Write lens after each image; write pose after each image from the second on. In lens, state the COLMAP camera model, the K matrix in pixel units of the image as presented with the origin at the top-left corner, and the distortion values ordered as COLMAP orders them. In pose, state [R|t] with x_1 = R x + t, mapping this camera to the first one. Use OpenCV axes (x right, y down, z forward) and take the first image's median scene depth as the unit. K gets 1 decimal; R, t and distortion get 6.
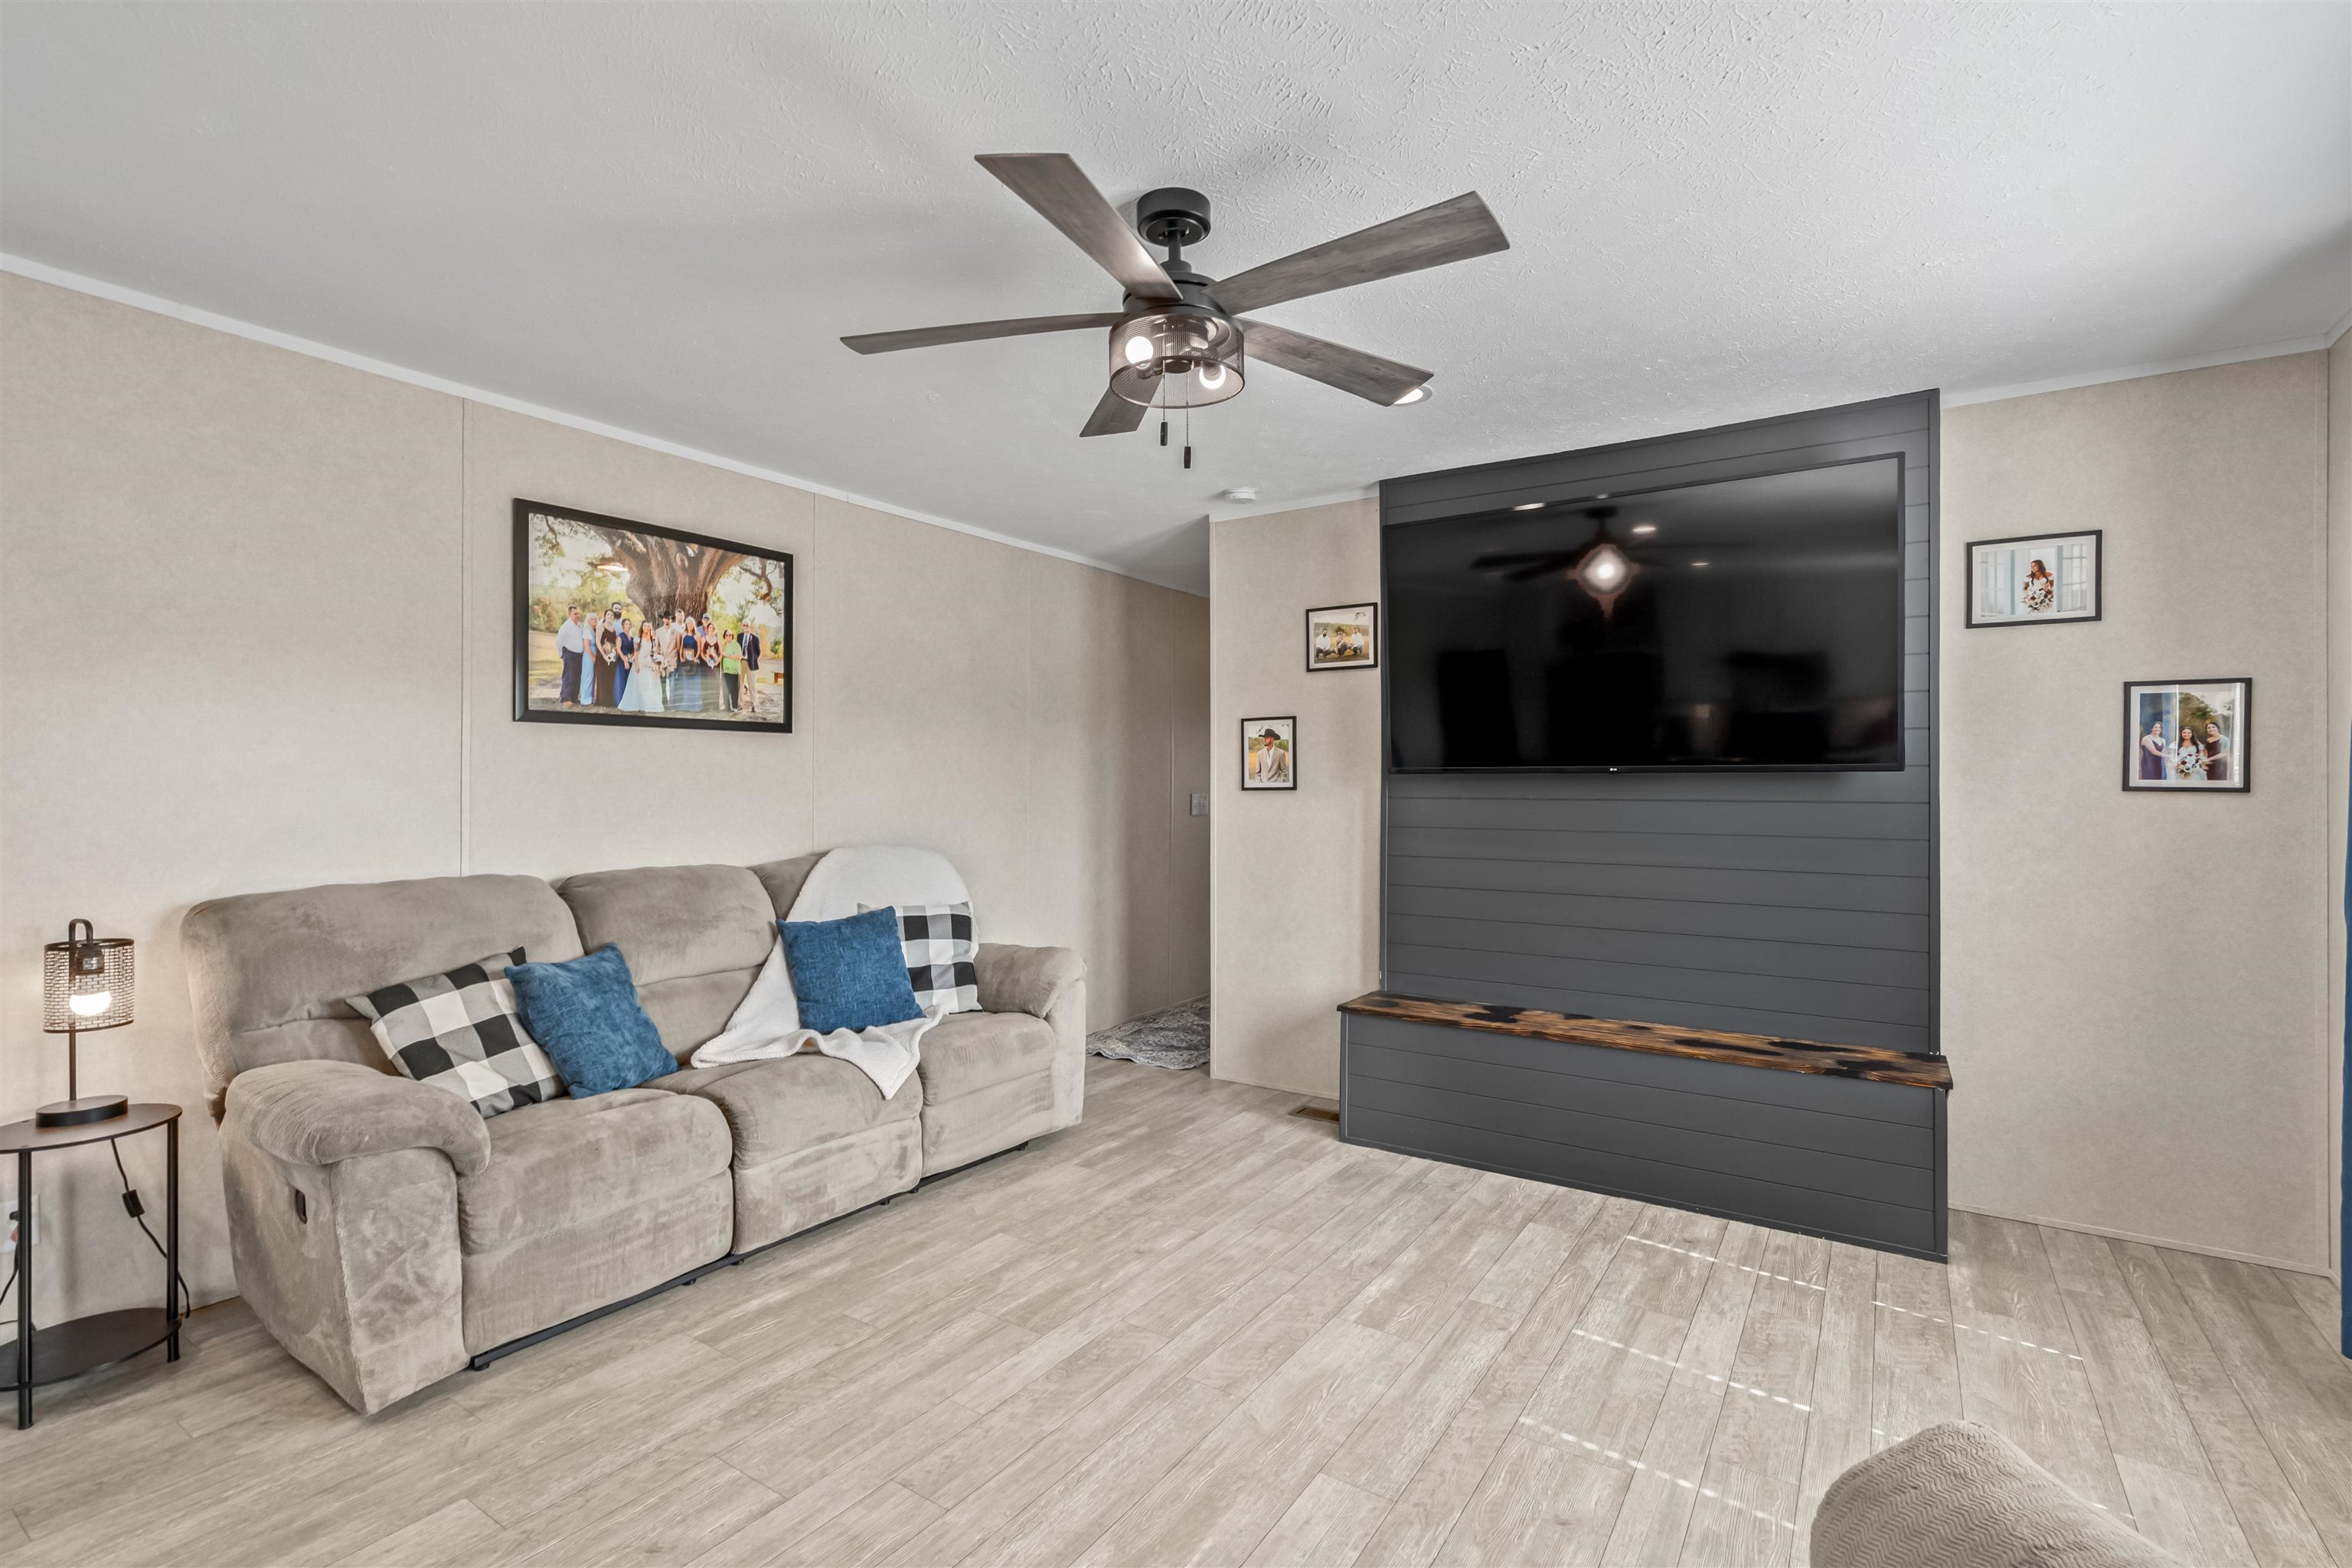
lens RADIAL K [[1083.8, 0, 1159.6], [0, 1083.8, 791.7], [0, 0, 1]] dist [-0.008454, 0.004160]
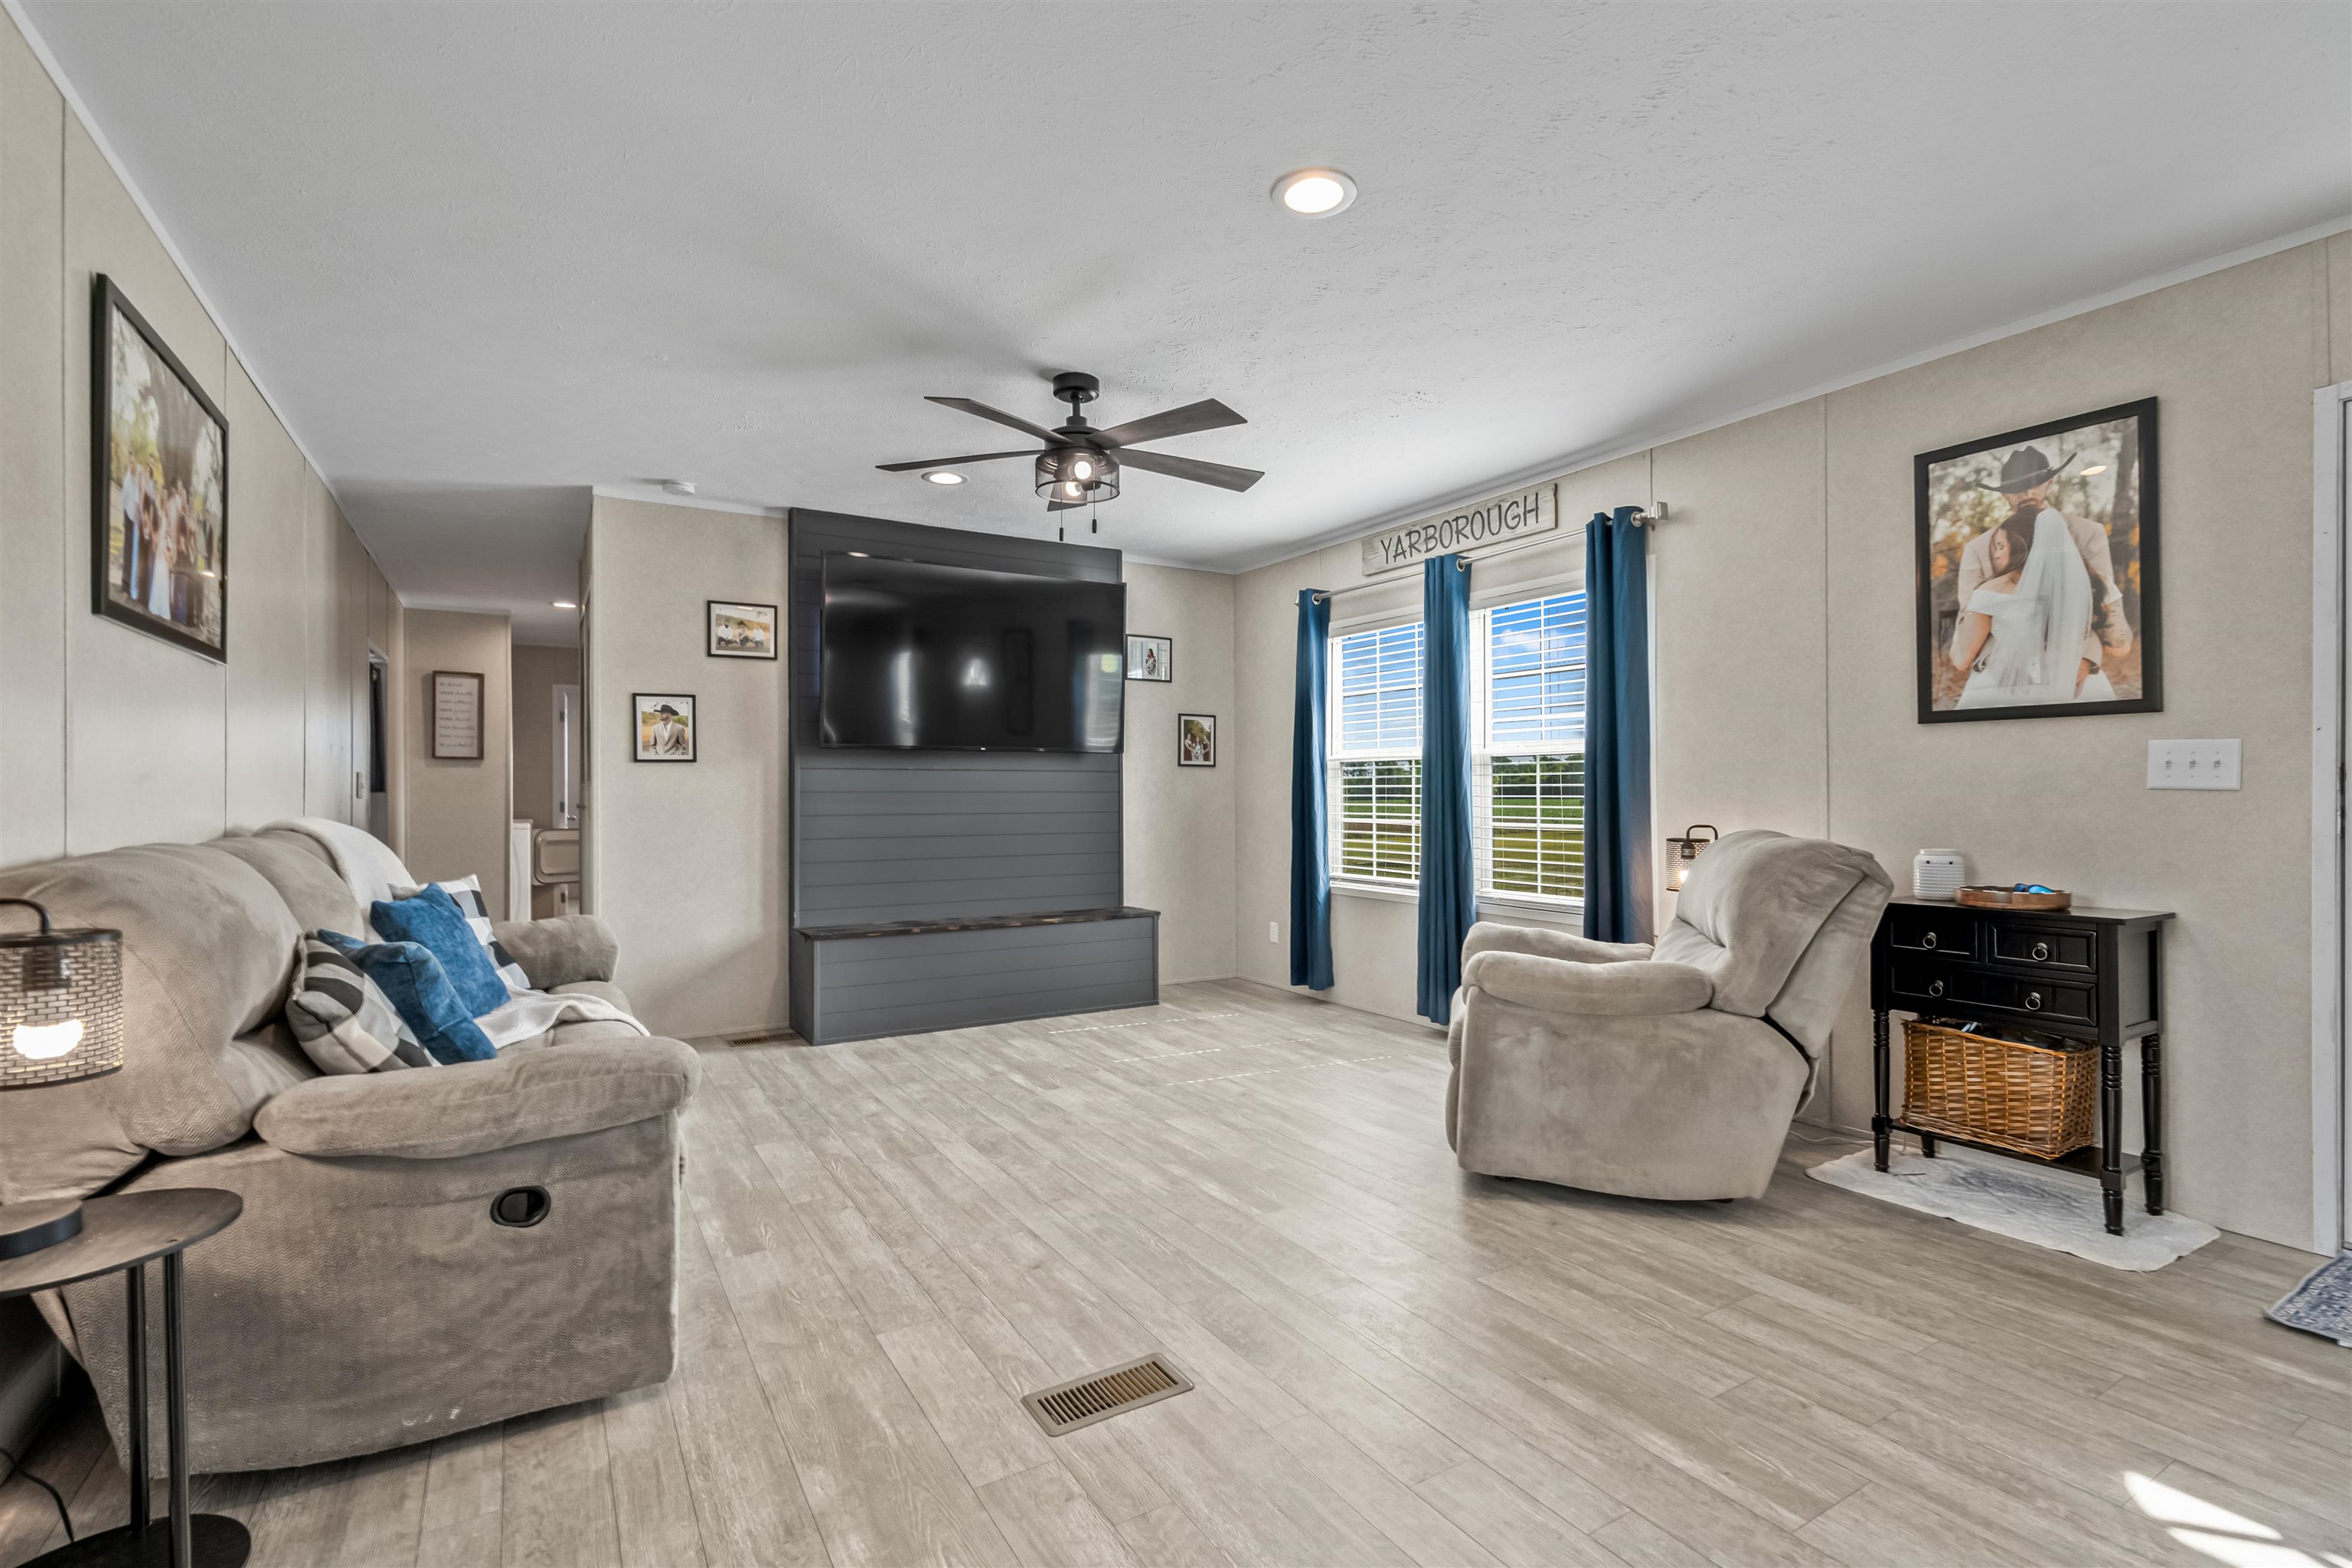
lens RADIAL K [[1083.8, 0, 1191.2], [0, 1083.8, 799.8], [0, 0, 1]] dist [-0.008454, 0.004160]
pose [[0.402408, -0.008529, 0.915420, -0.868769], [0.010264, 0.999936, 0.004804, 0.046851], [-0.915403, 0.007462, 0.402470, 0.126453]]
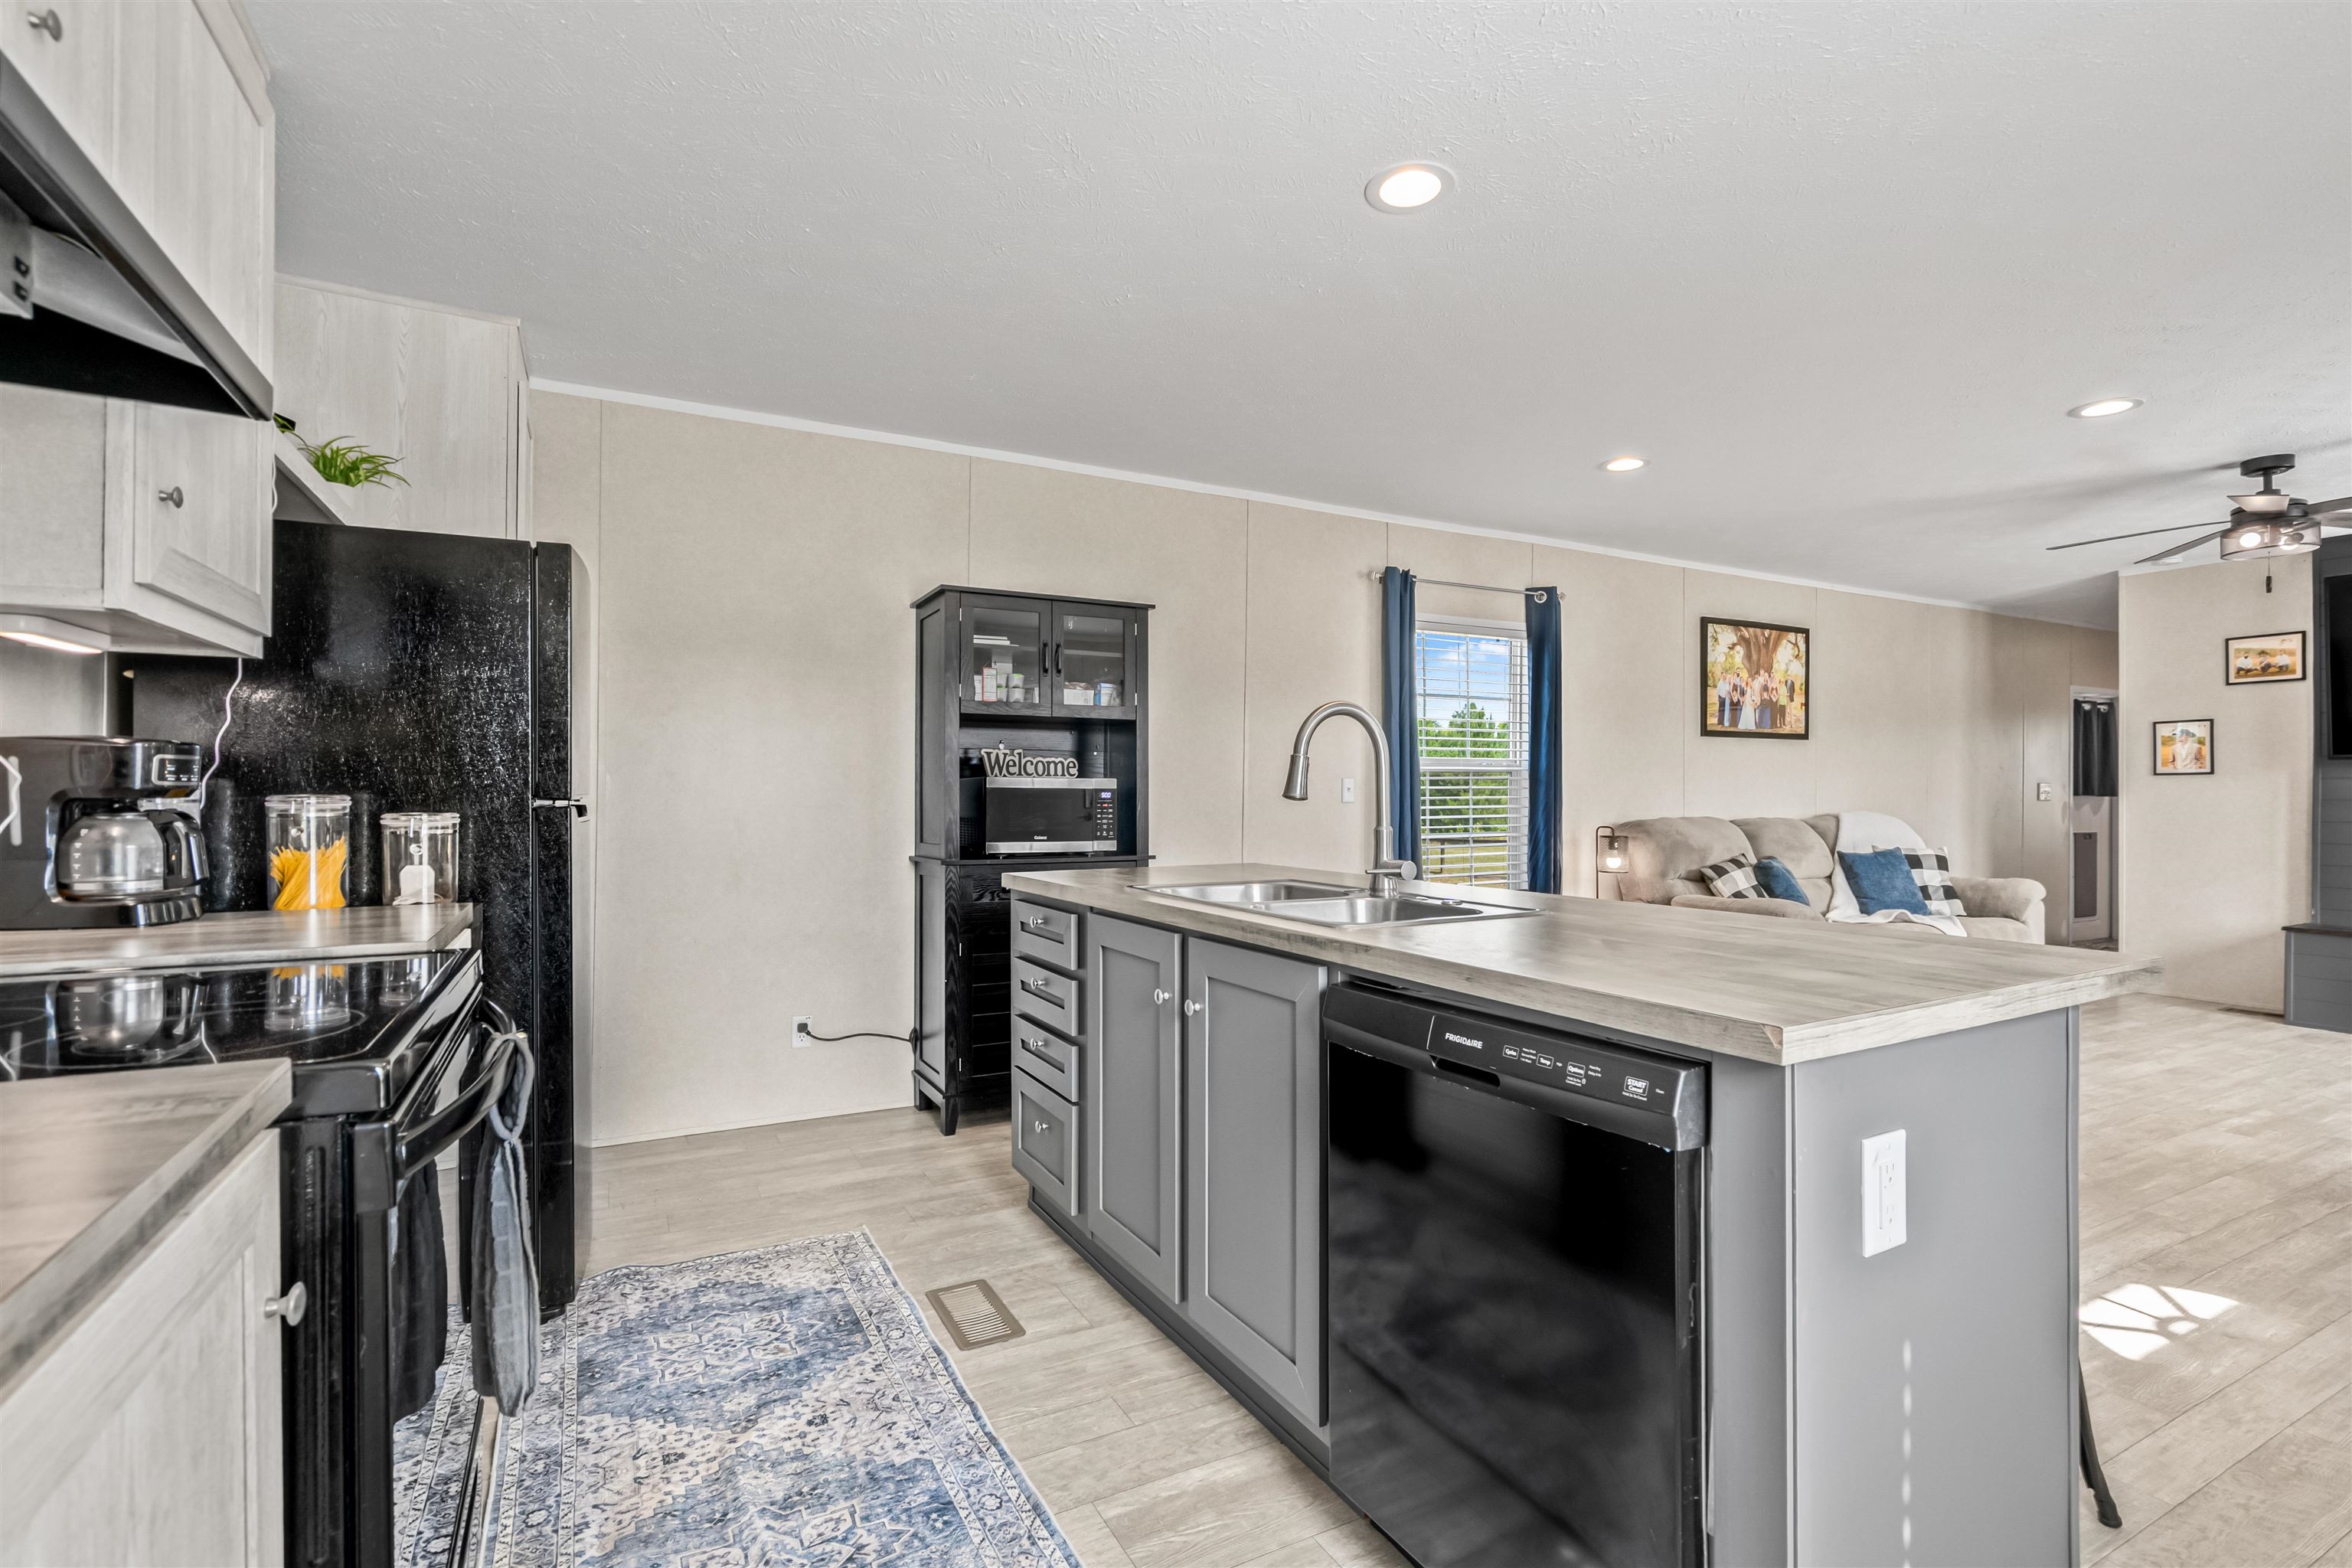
lens RADIAL K [[1083.8, 0, 1148.1], [0, 1083.8, 797.1], [0, 0, 1]] dist [-0.008454, 0.004160]
pose [[0.884575, -0.001286, -0.466397, -0.533736], [-0.002451, 0.999970, -0.007404, 0.051623], [0.466392, 0.007693, 0.884544, -1.012053]]
